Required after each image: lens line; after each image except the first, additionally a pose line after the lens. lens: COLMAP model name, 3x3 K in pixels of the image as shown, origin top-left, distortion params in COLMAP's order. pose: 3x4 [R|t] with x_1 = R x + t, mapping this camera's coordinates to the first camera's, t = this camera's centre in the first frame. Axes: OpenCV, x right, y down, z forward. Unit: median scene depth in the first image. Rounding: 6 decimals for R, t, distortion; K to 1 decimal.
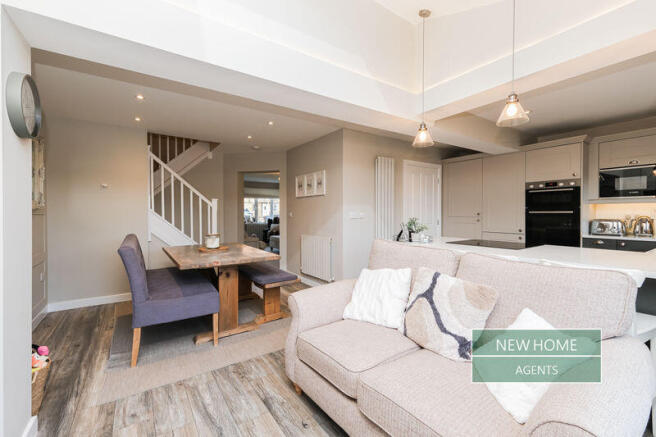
lens RADIAL K [[282.2, 0, 332.6], [0, 282.2, 217.8], [0, 0, 1]] dist [0.009220, 0.000087]
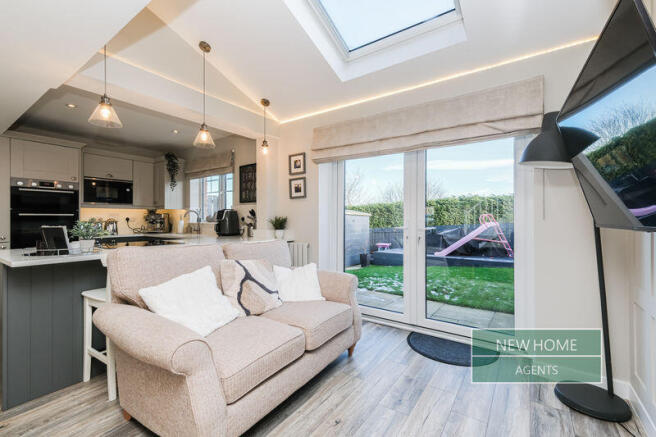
lens RADIAL K [[282.2, 0, 332.6], [0, 282.2, 217.8], [0, 0, 1]] dist [0.009220, 0.000087]
pose [[-0.345095, 0.010471, 0.938509, -0.428242], [0.016444, 0.999852, -0.005109, 0.011055], [-0.938424, 0.013670, -0.345216, 0.473637]]
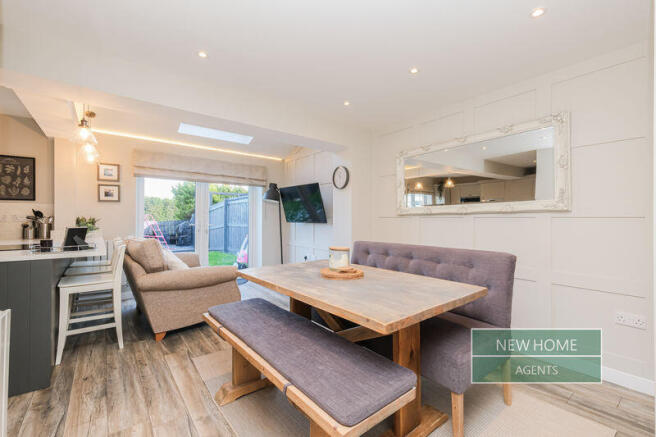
lens RADIAL K [[282.2, 0, 332.6], [0, 282.2, 217.8], [0, 0, 1]] dist [0.009220, 0.000087]
pose [[-0.997382, 0.001261, -0.072300, -0.296569], [0.000413, 0.999931, 0.011733, -0.010399], [0.072310, 0.011673, -0.997314, 1.391335]]
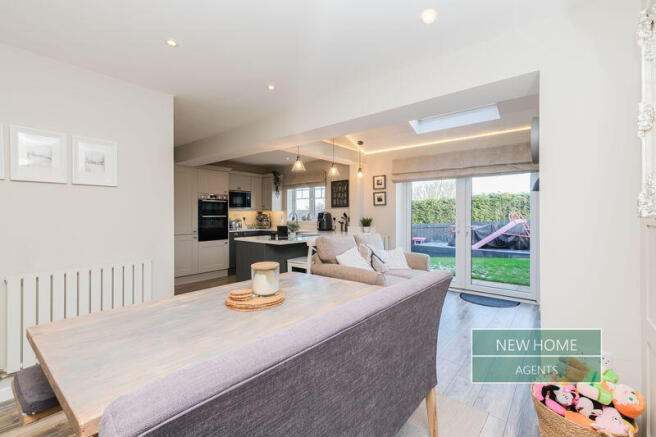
lens RADIAL K [[285.2, 0, 329.6], [0, 285.2, 214.3], [0, 0, 1]] dist [0.000191, 0.000014]
pose [[-0.264455, 0.005002, 0.964385, -0.790034], [0.017554, 0.999846, -0.000372, -0.020097], [-0.964238, 0.016830, -0.264502, 0.858099]]
